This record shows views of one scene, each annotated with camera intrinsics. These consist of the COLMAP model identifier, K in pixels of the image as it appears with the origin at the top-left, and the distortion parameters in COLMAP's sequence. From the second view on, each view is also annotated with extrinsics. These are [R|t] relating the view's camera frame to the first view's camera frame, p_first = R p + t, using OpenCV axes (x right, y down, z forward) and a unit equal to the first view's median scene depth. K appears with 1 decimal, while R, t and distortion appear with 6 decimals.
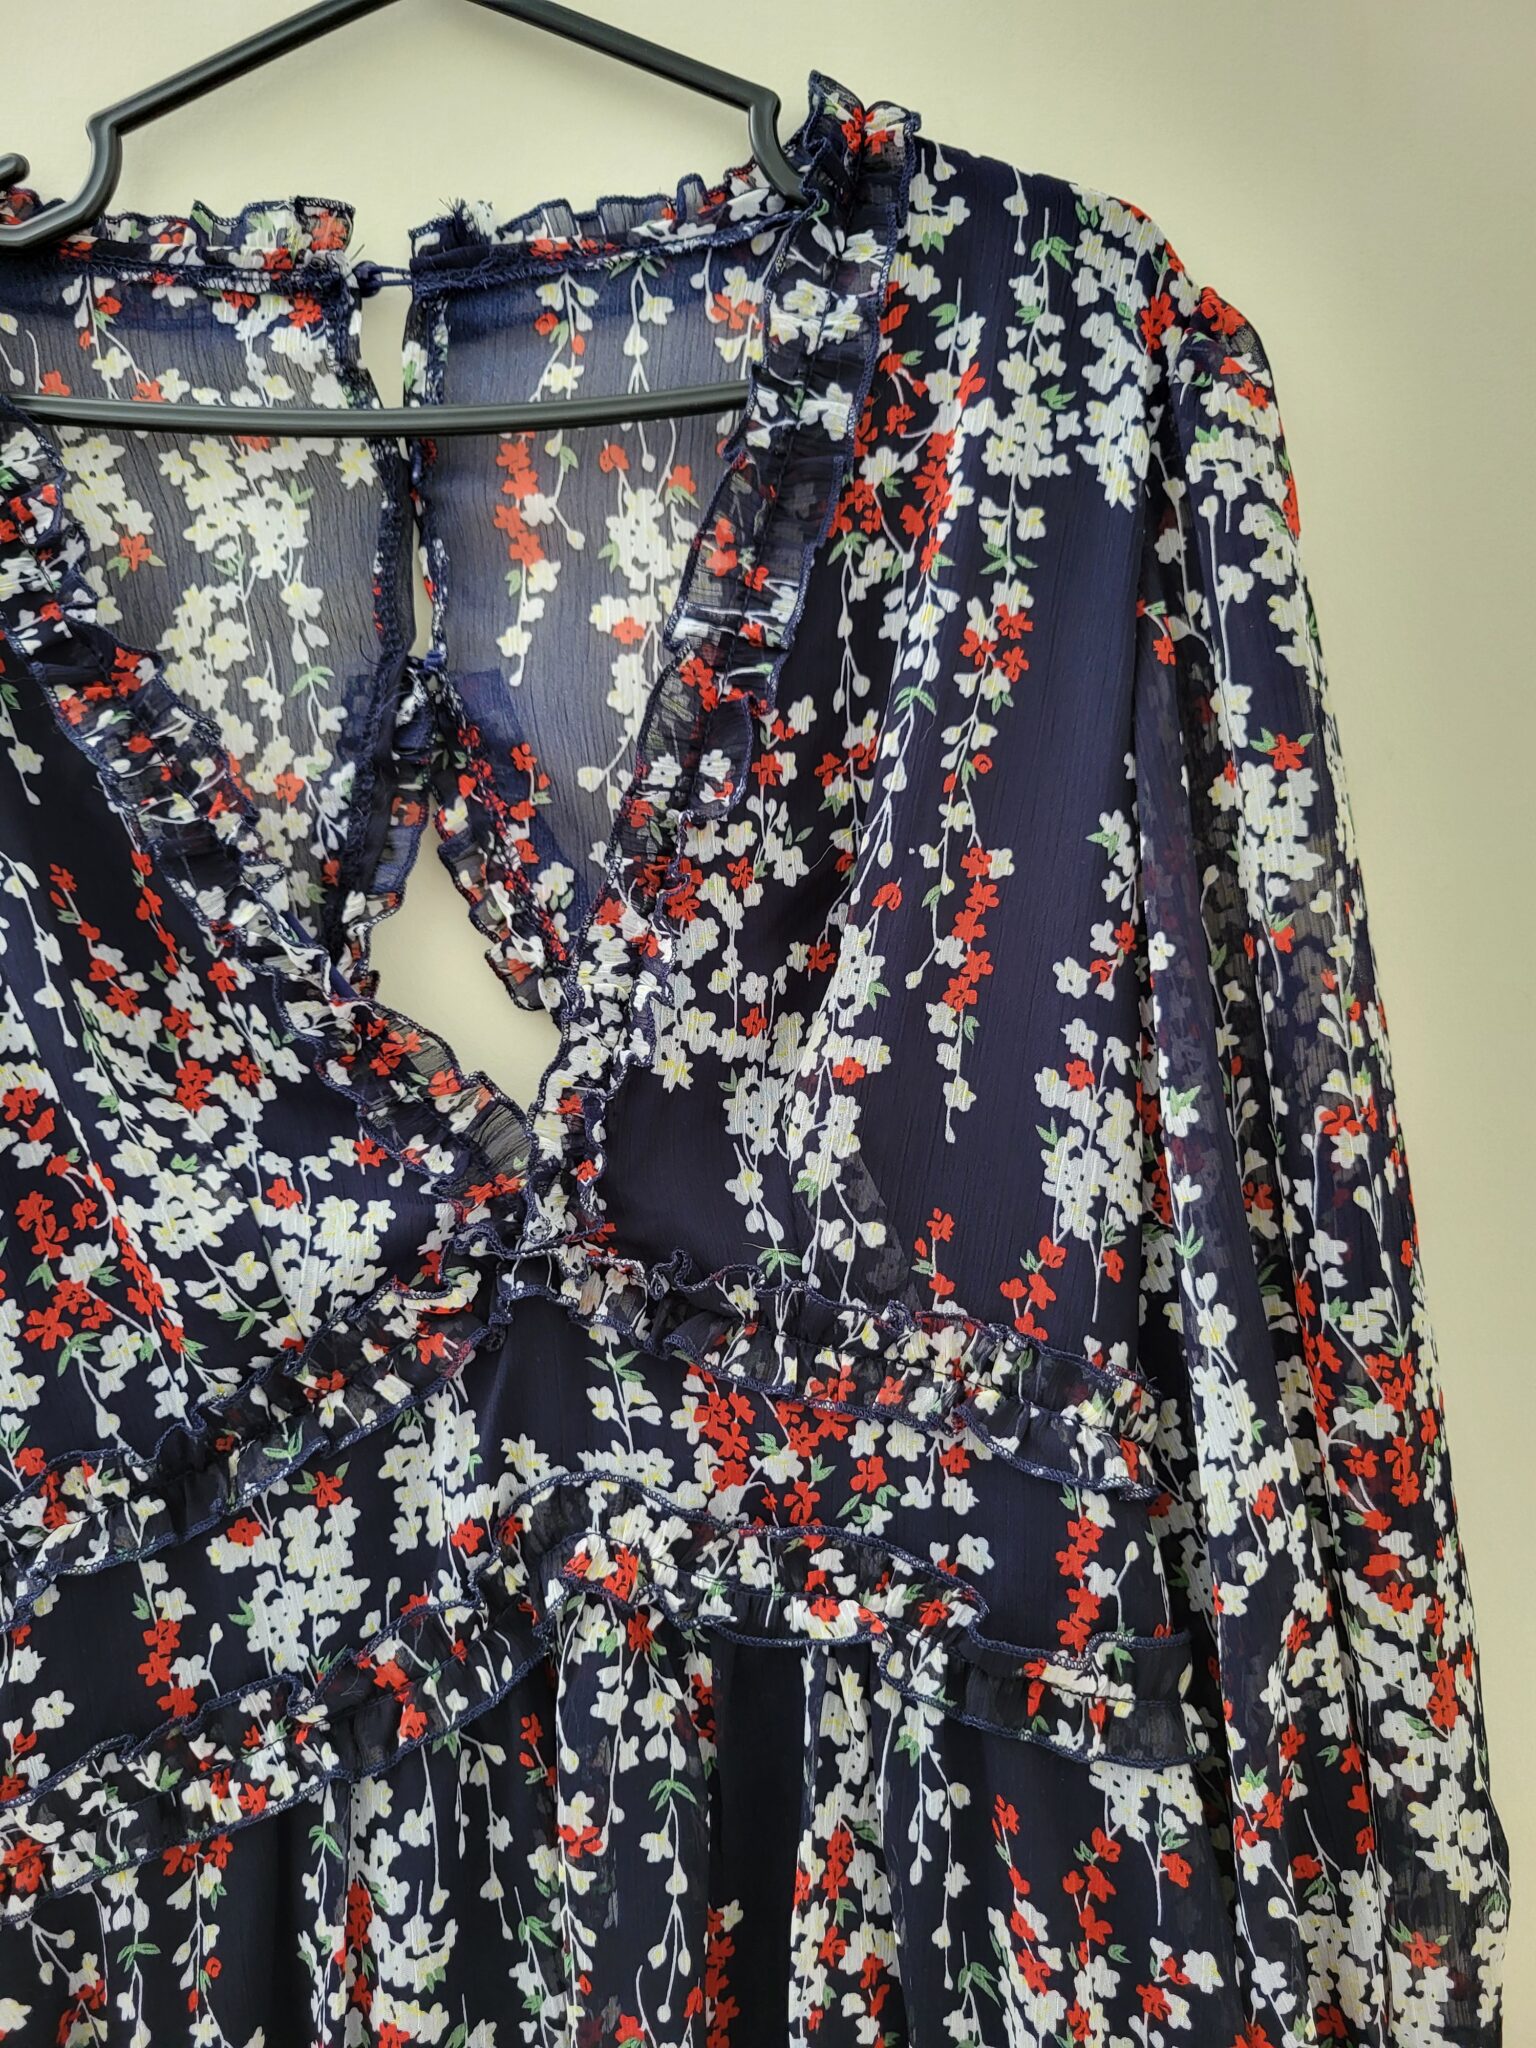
lens RADIAL K [[1539.0, 0, 801.9], [0, 1539.0, 1072.4], [0, 0, 1]] dist [0.002931, -0.014617]
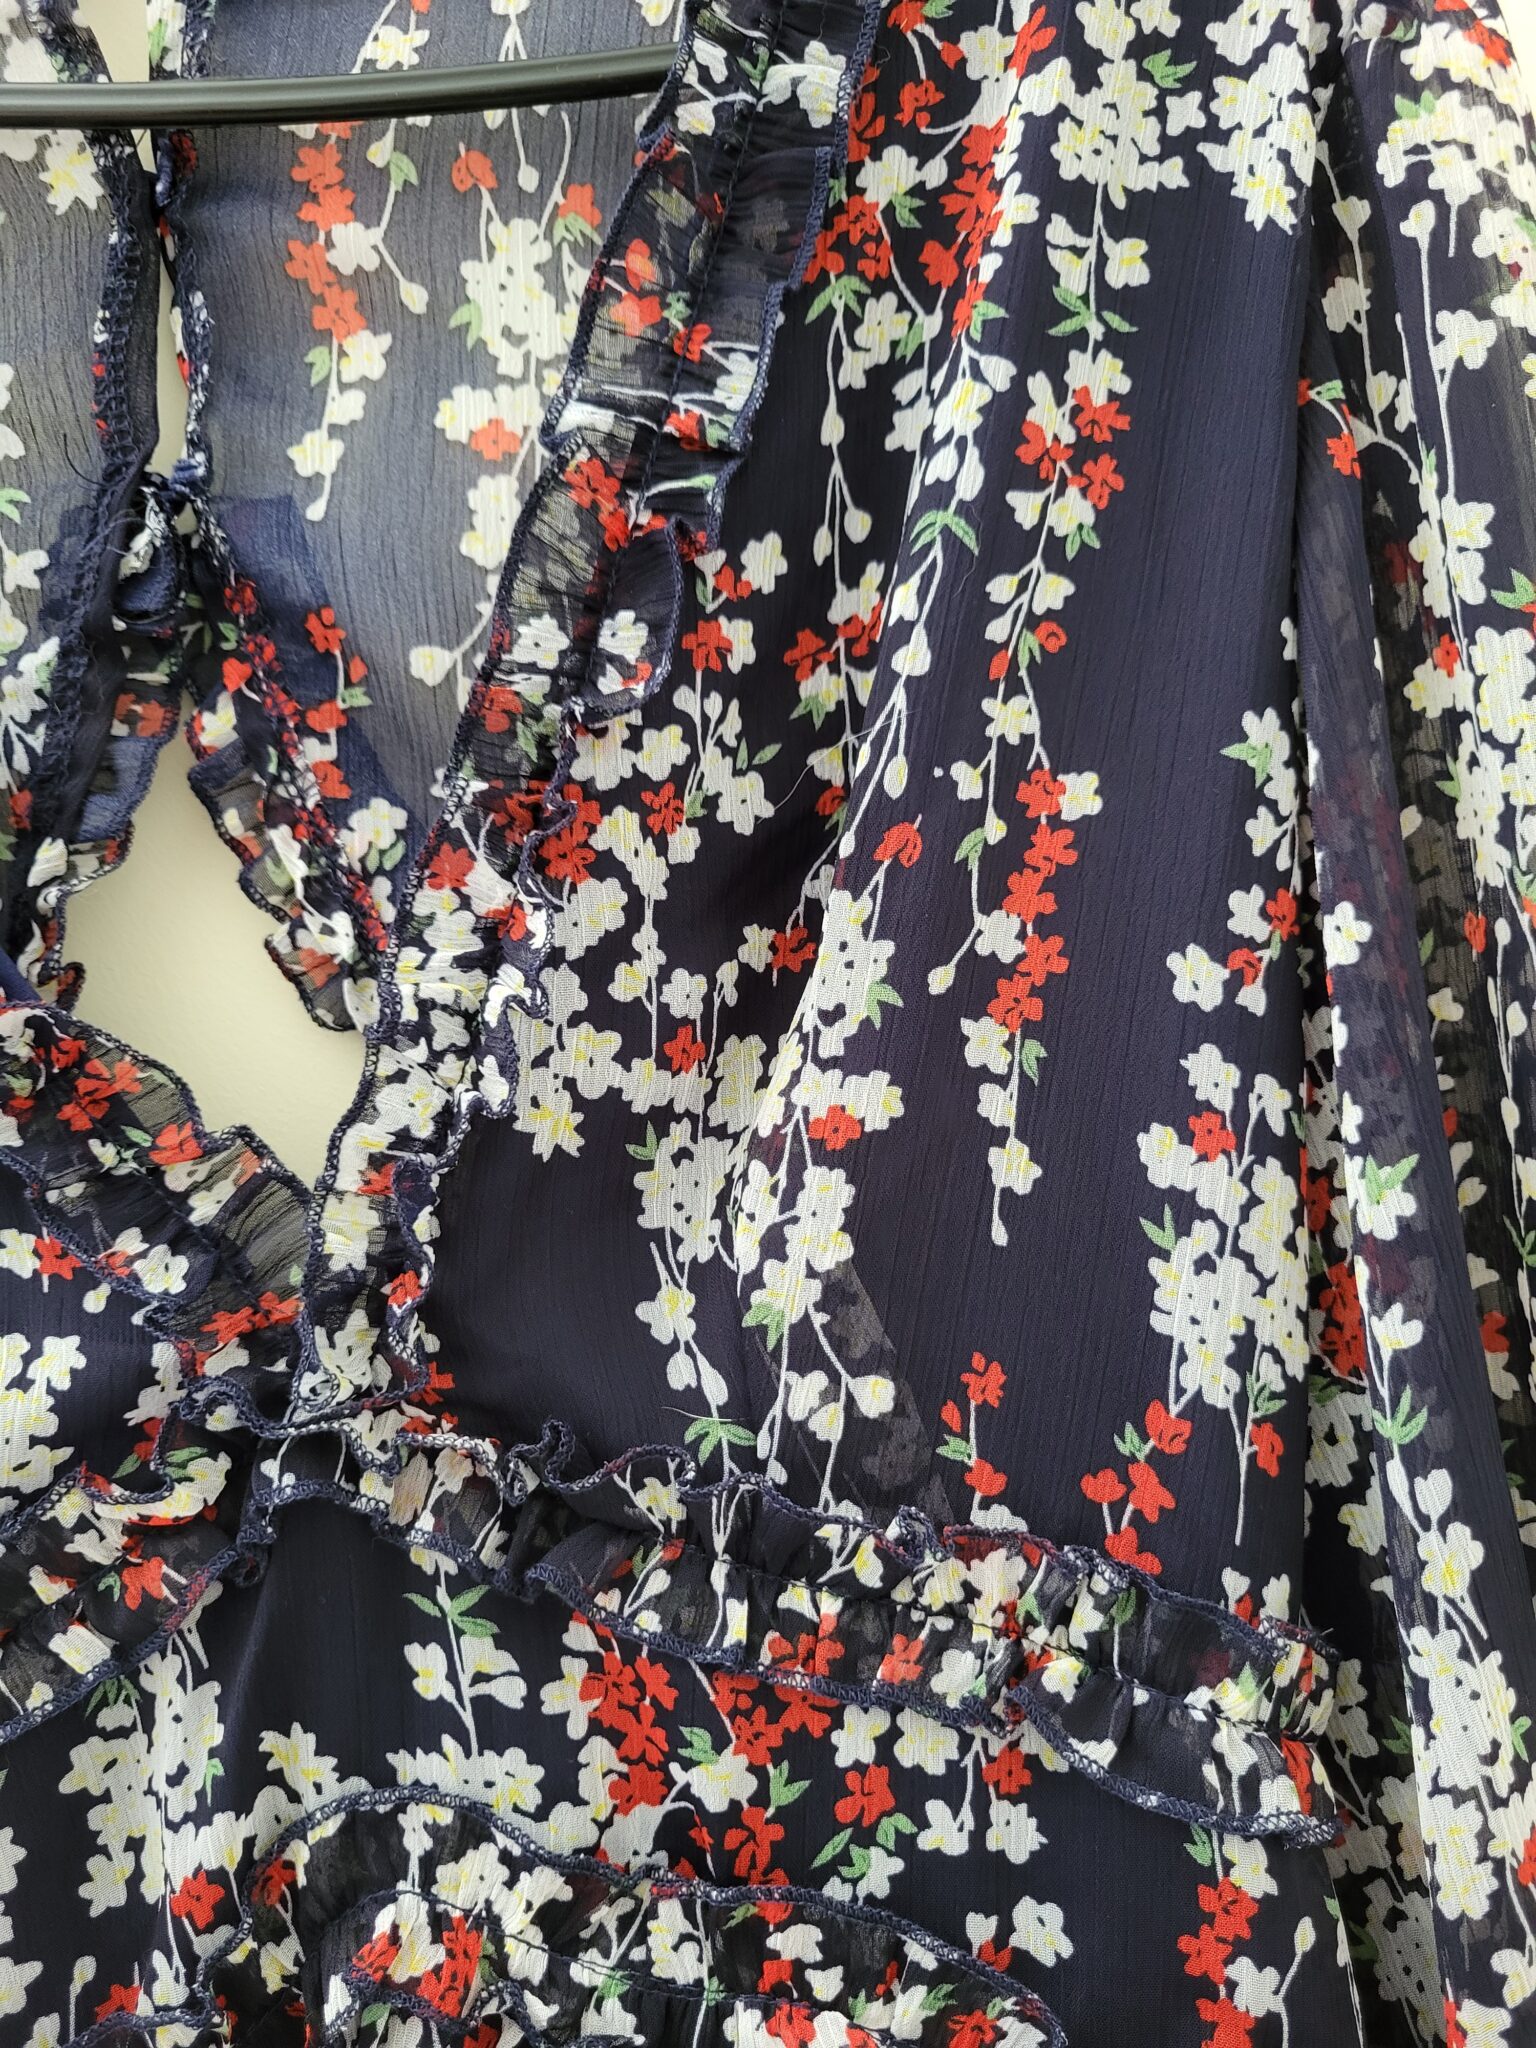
lens RADIAL K [[1539.0, 0, 812.5], [0, 1539.0, 1047.1], [0, 0, 1]] dist [0.002931, -0.014617]
pose [[0.999882, 0.006403, 0.013945, 0.012680], [-0.005549, 0.998160, -0.060378, 0.004153], [-0.014306, 0.060293, 0.998078, 0.382973]]
